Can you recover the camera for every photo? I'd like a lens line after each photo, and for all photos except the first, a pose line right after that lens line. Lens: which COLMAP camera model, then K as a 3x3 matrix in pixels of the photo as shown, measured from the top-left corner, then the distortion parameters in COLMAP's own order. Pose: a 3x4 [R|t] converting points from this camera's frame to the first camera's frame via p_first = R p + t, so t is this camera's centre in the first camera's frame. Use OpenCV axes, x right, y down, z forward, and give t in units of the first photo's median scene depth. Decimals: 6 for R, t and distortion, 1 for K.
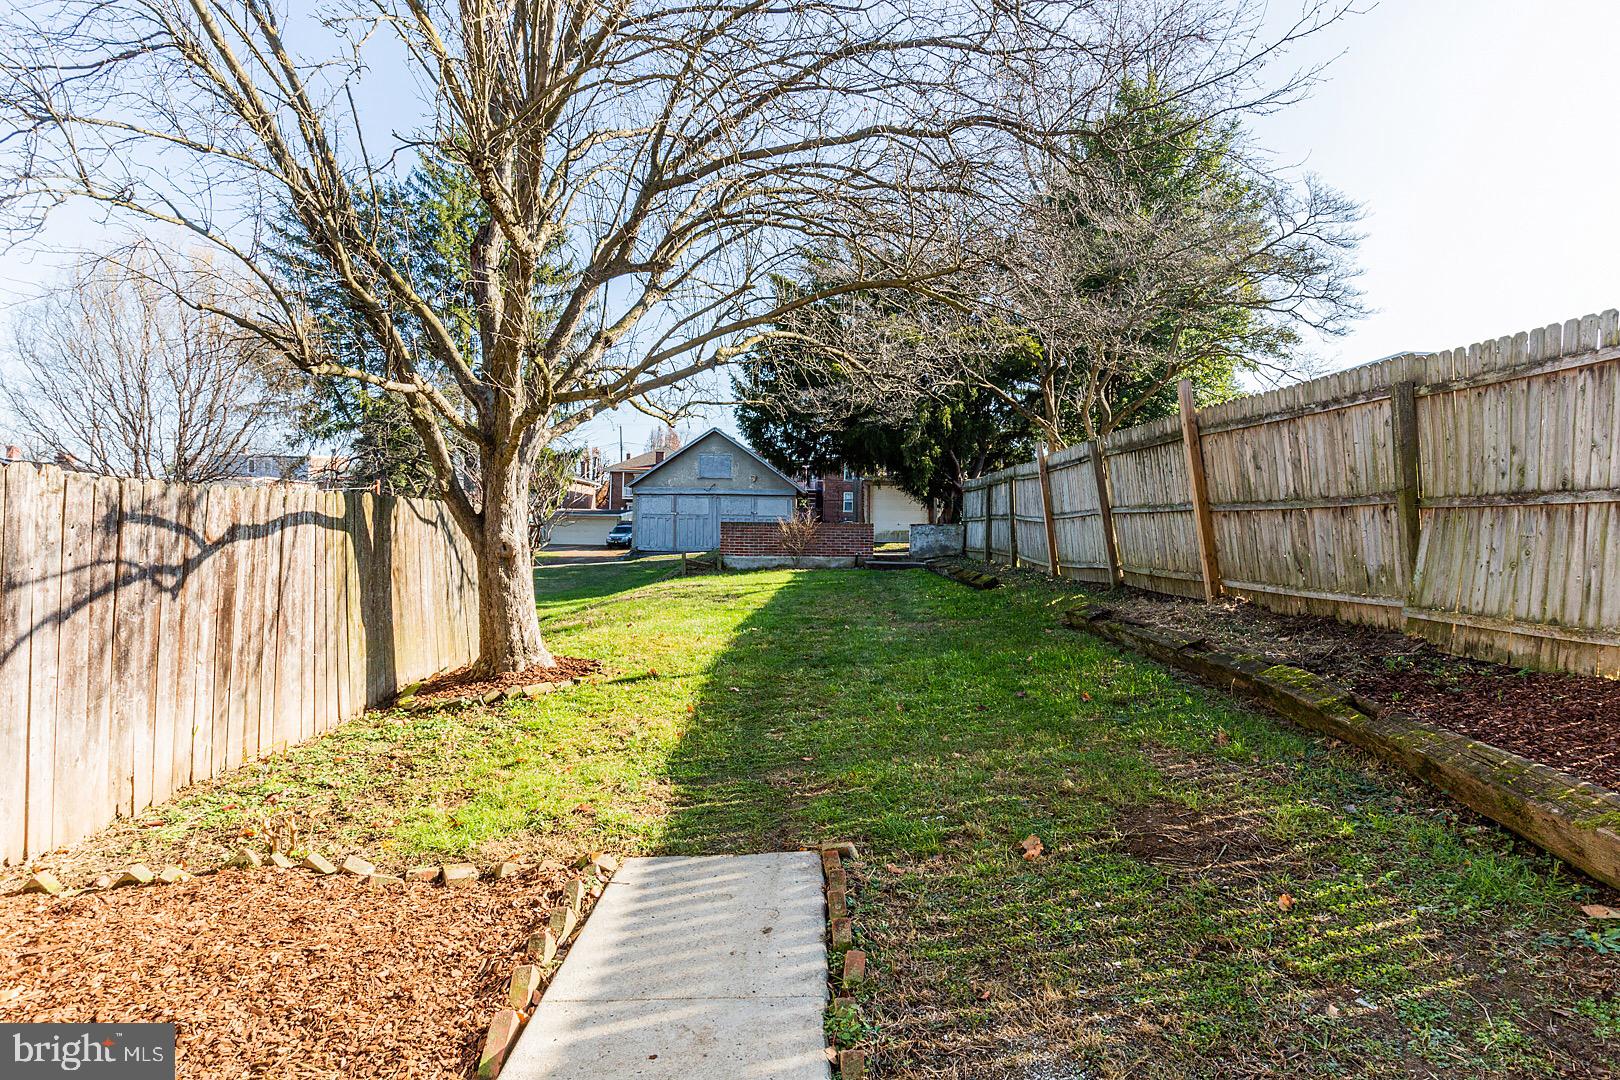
lens RADIAL K [[840.4, 0, 807.7], [0, 840.4, 535.1], [0, 0, 1]] dist [0.005403, 0.000708]
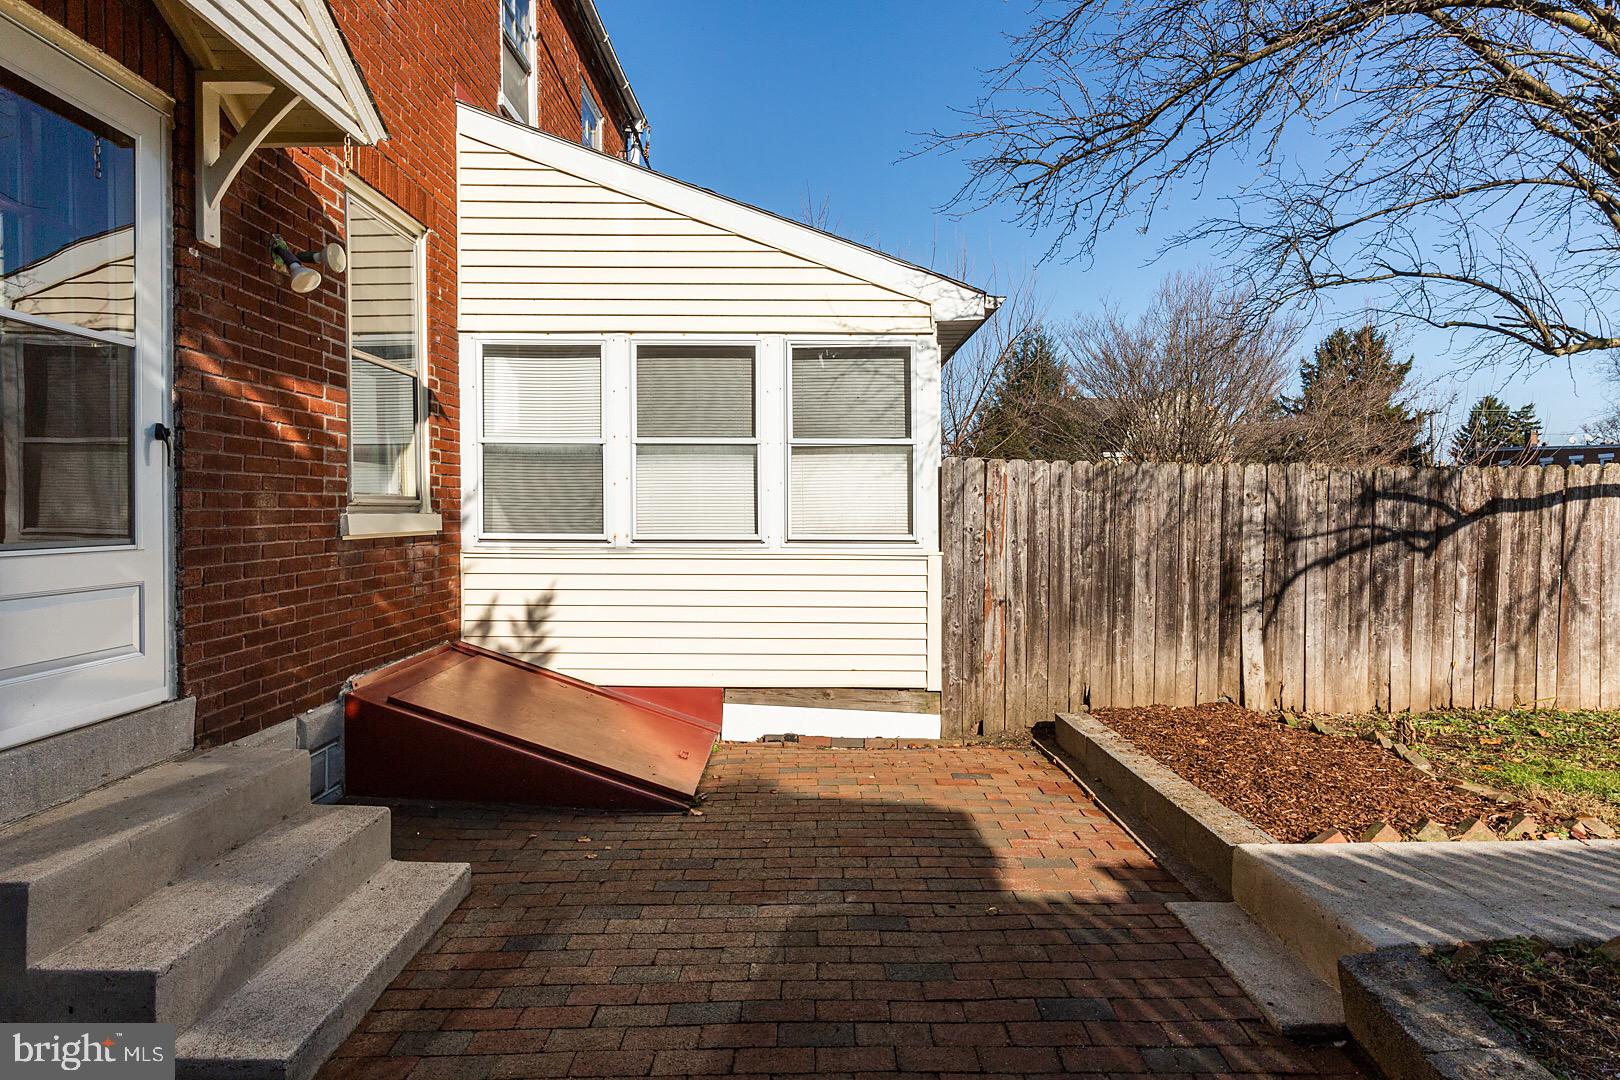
lens RADIAL K [[840.4, 0, 811.4], [0, 840.4, 532.7], [0, 0, 1]] dist [0.005403, 0.000708]
pose [[0.006673, 0.015581, -0.999856, 0.551194], [0.000700, 0.999878, 0.015586, 0.018022], [0.999977, -0.000804, 0.006661, 0.050022]]
